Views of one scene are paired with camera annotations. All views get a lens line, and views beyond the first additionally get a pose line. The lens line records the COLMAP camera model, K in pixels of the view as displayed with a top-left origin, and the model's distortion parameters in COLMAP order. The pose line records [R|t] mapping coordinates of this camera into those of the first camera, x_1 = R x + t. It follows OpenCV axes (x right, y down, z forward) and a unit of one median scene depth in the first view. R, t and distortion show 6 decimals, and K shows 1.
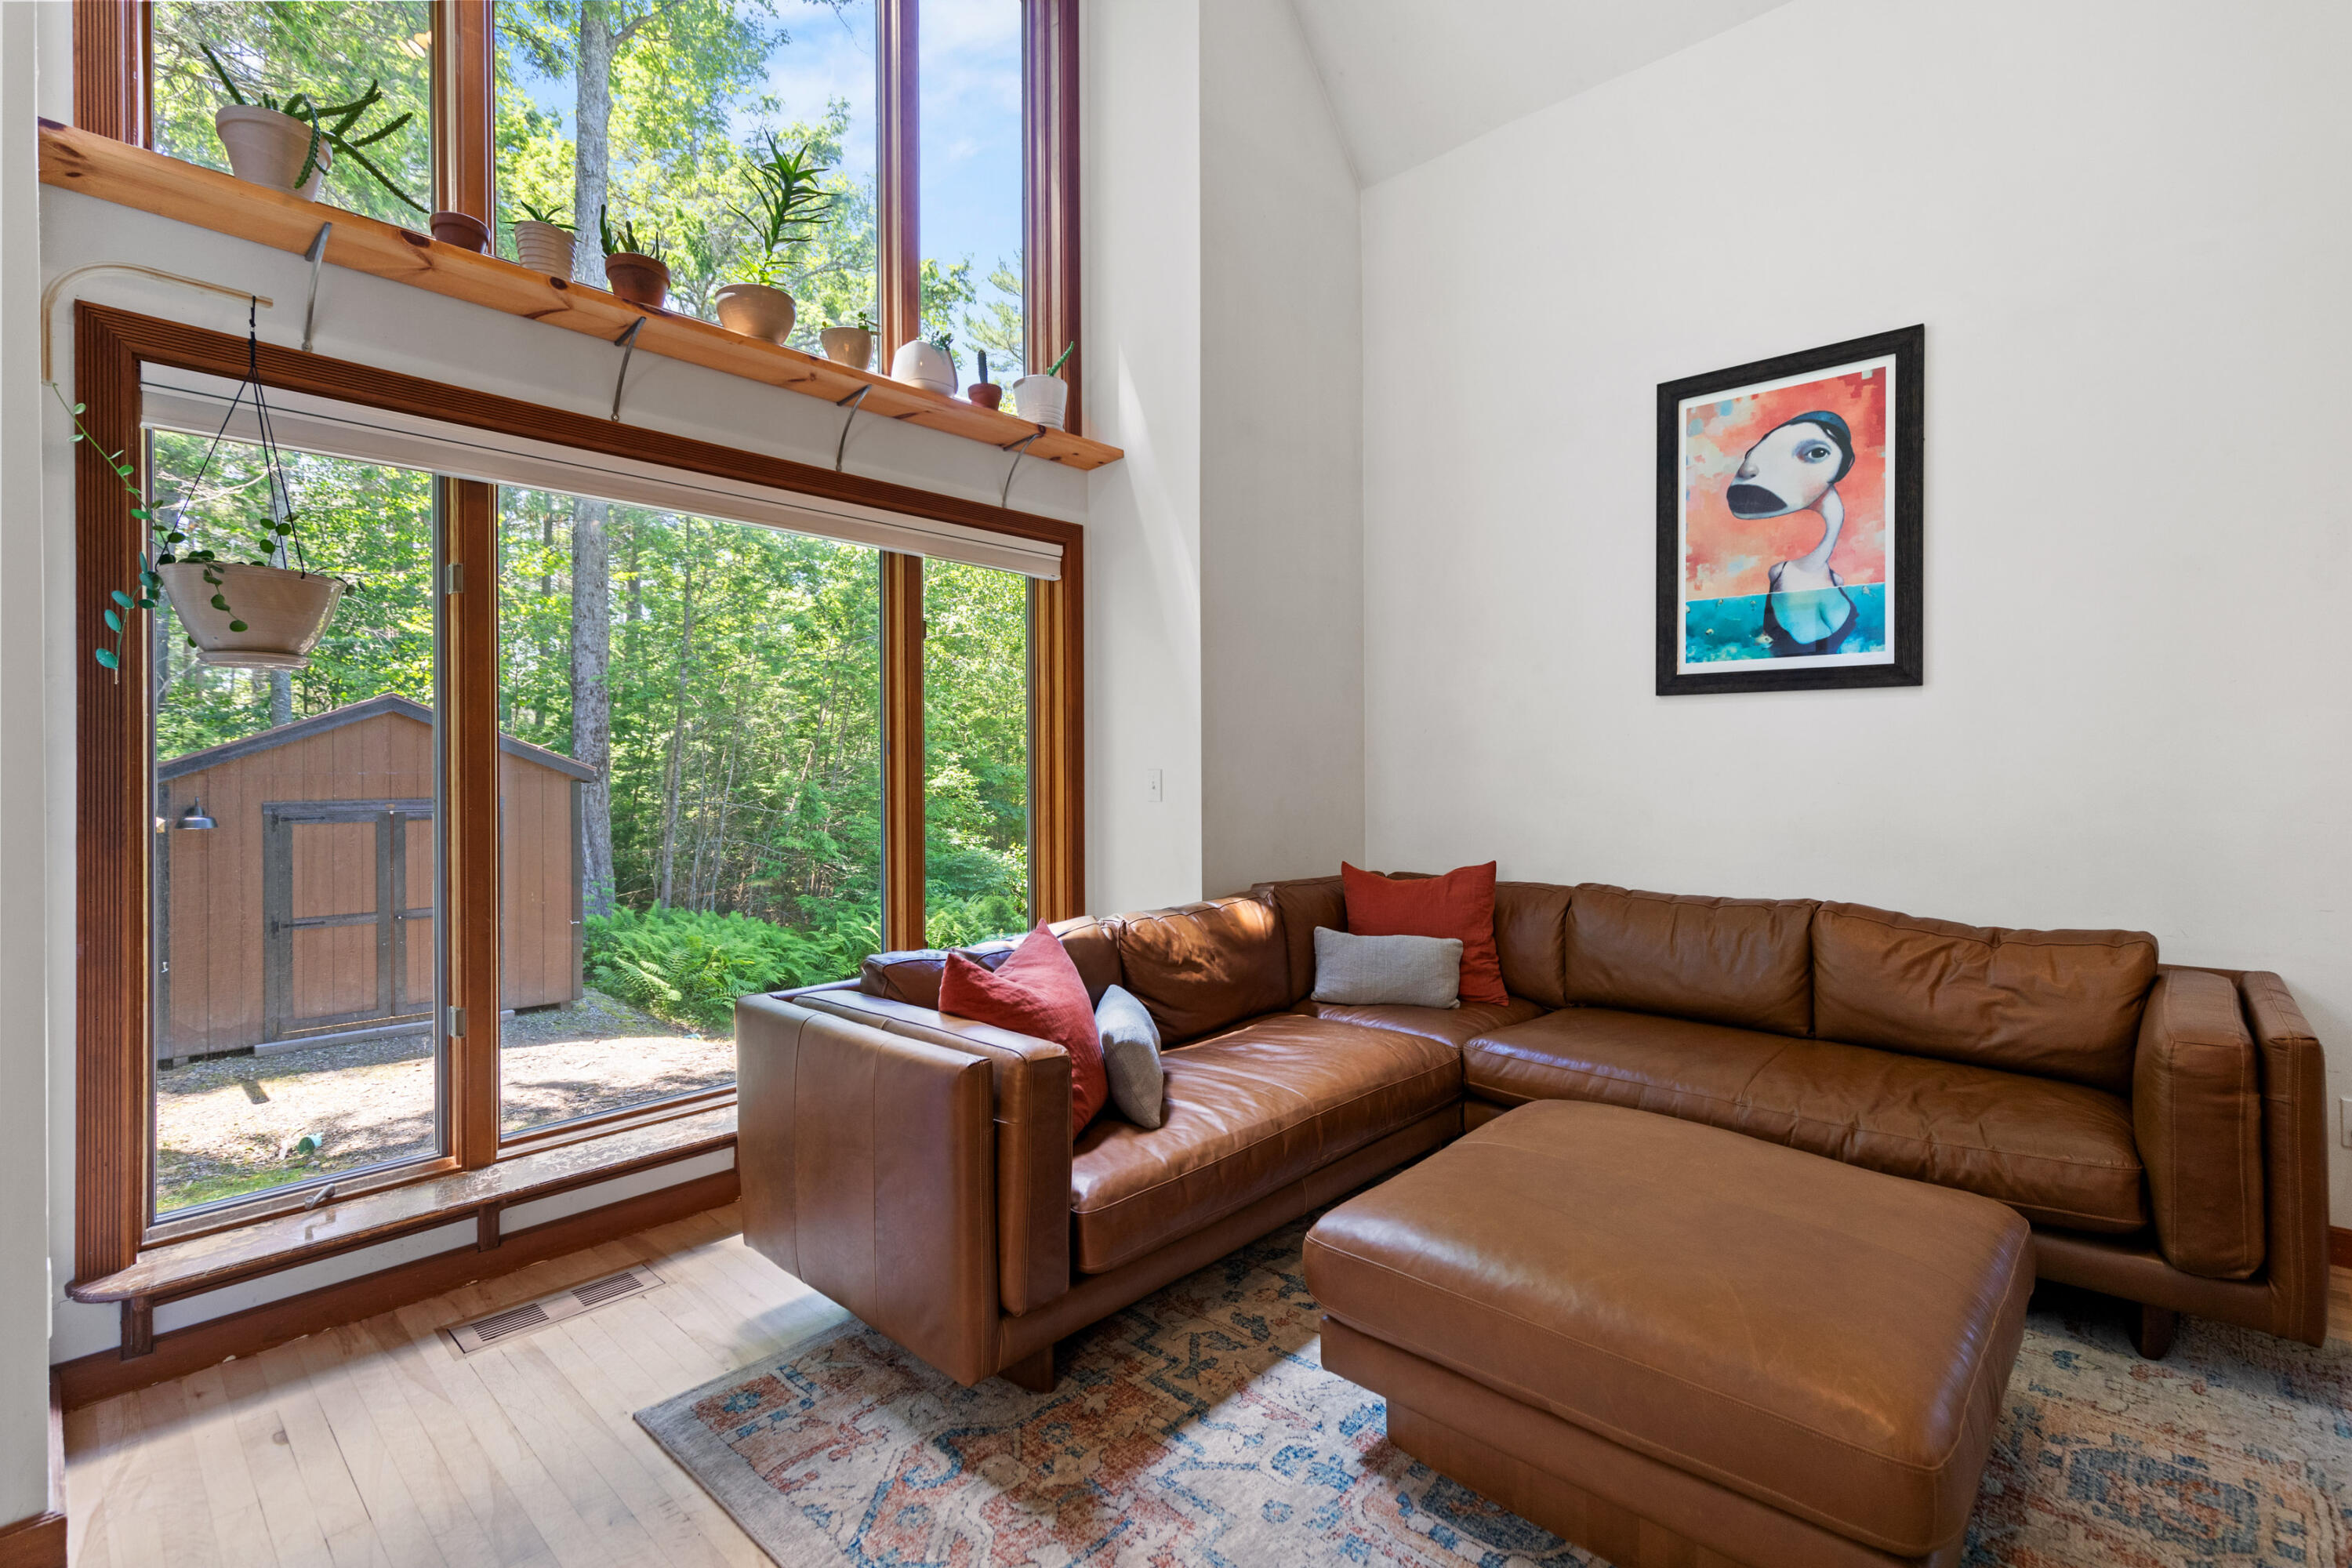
lens RADIAL K [[1056.8, 0, 1188.0], [0, 1056.8, 767.7], [0, 0, 1]] dist [0.003445, 0.000126]
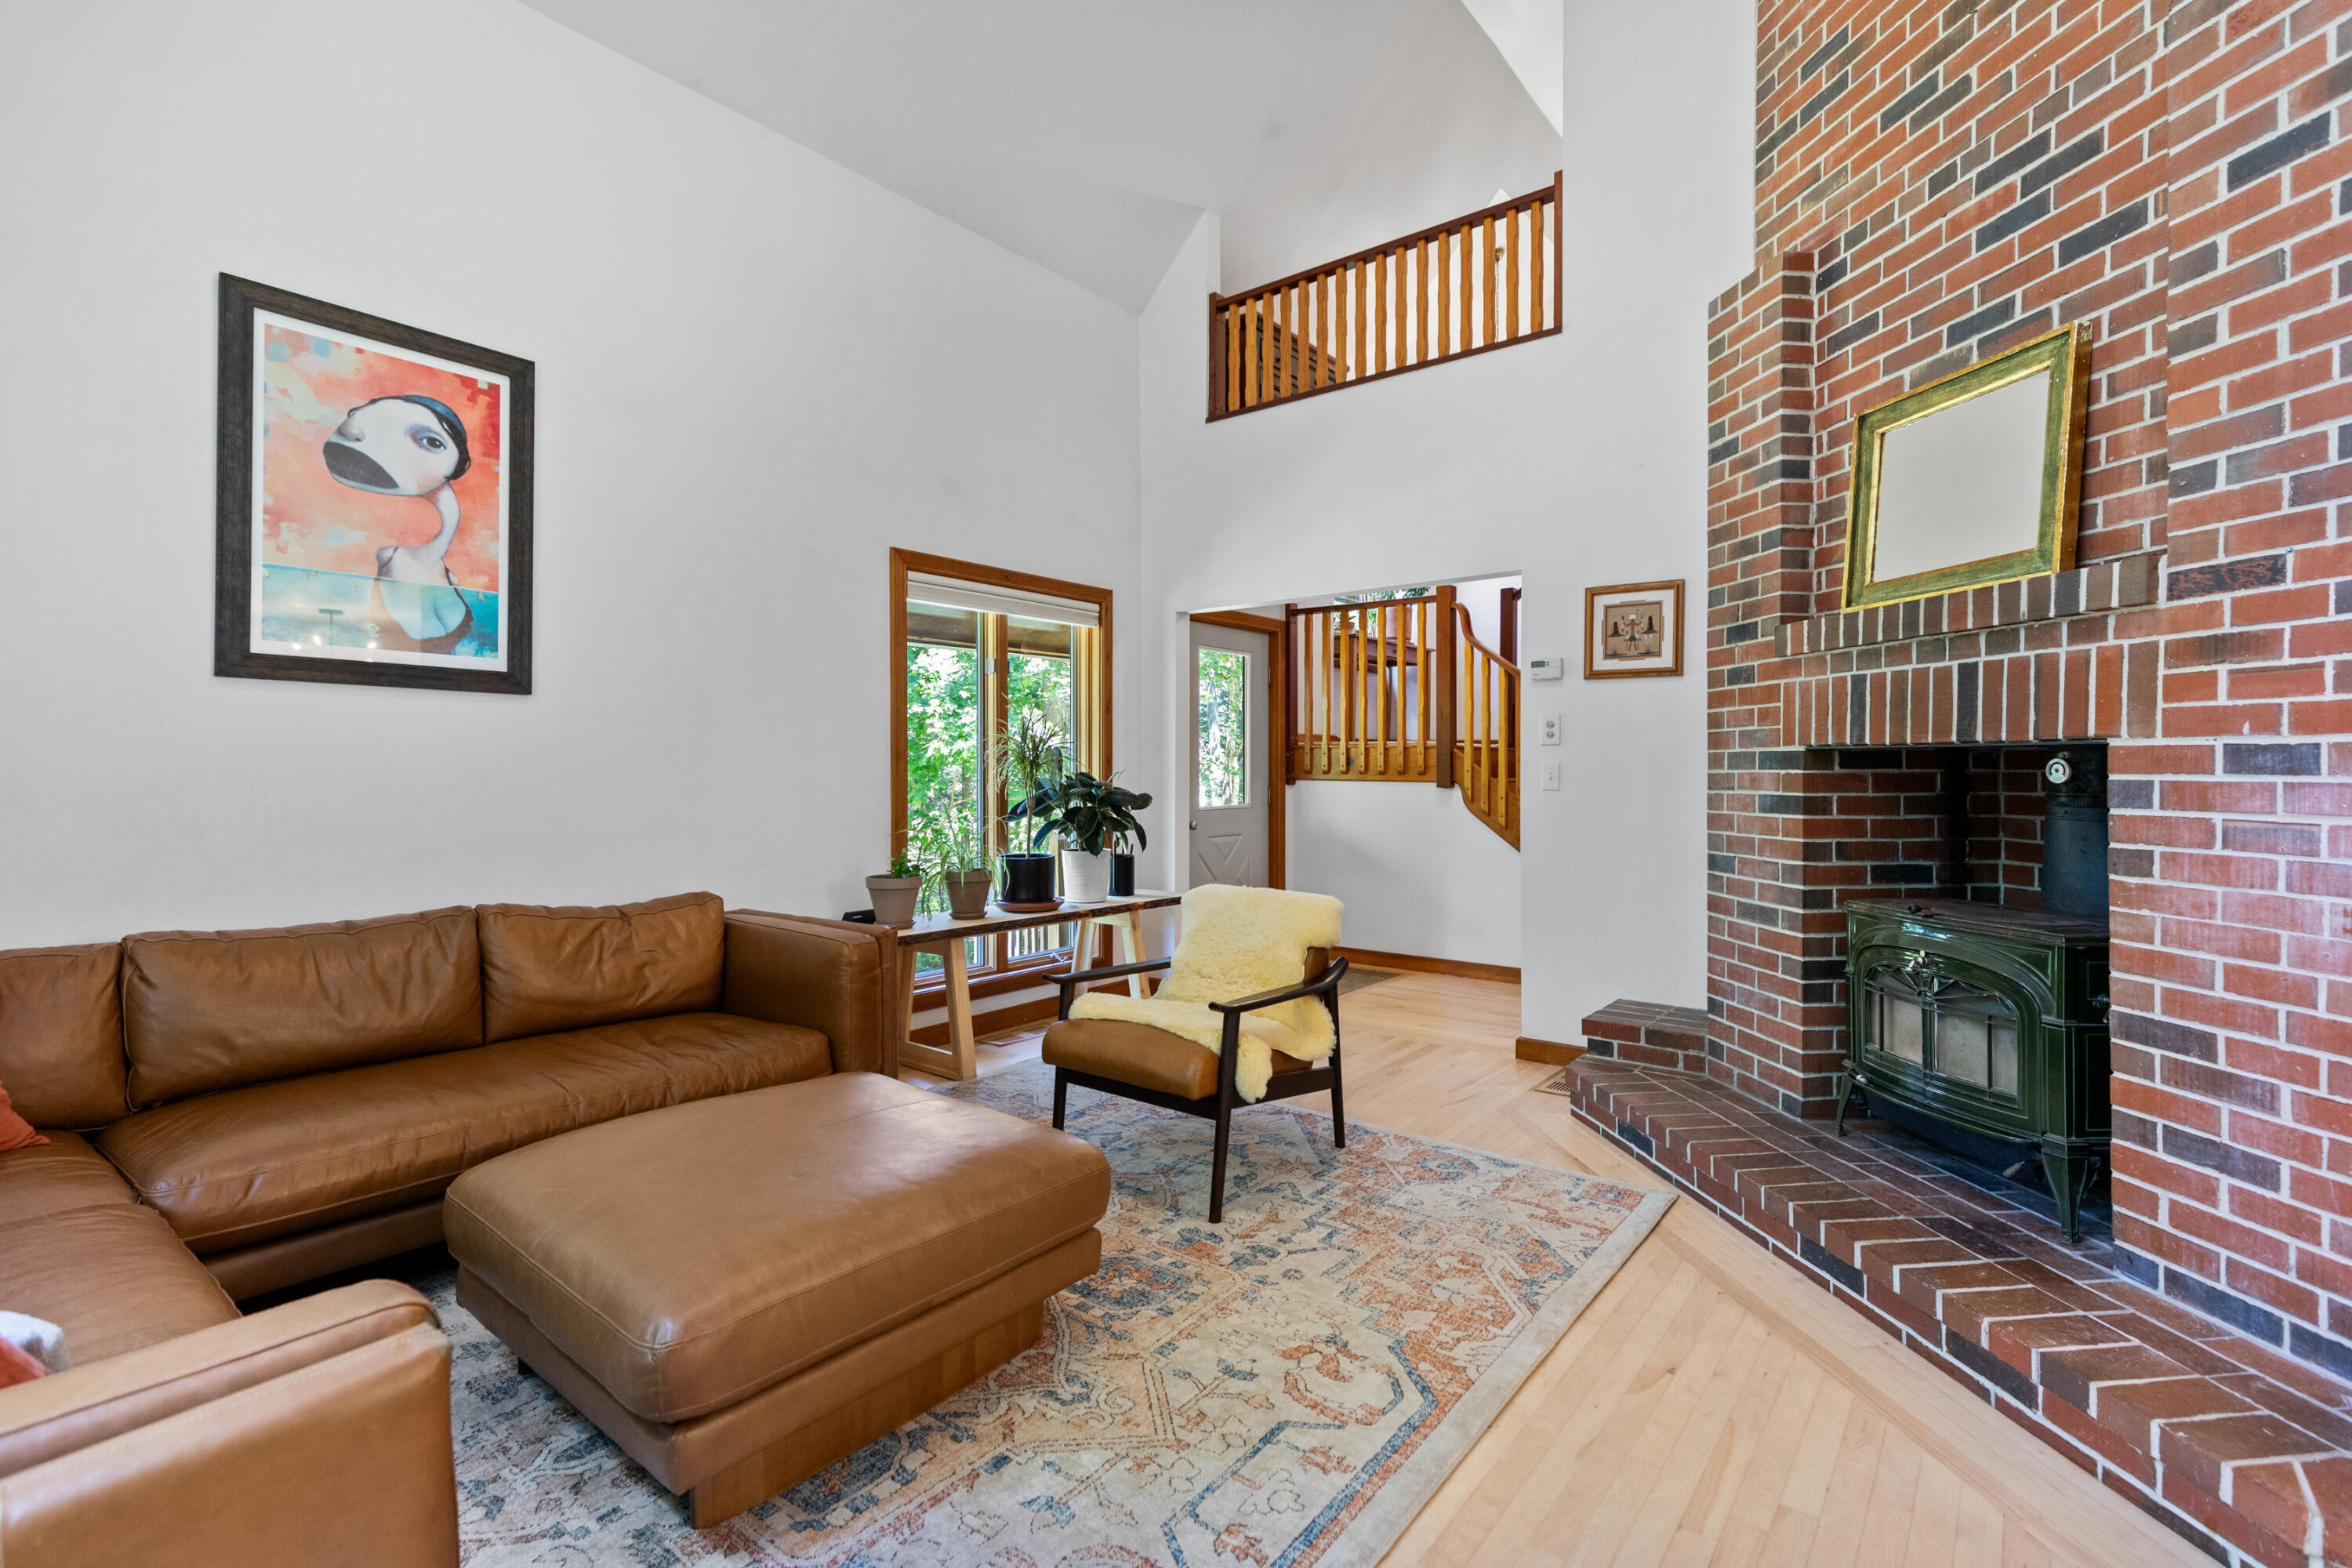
lens RADIAL K [[1064.5, 0, 1196.9], [0, 1064.5, 780.6], [0, 0, 1]] dist [-0.001049, -0.000436]
pose [[-0.078659, -0.005869, 0.996884, -0.424836], [-0.001166, 0.999983, 0.005795, 0.002870], [-0.996901, -0.000706, -0.078665, 0.387093]]
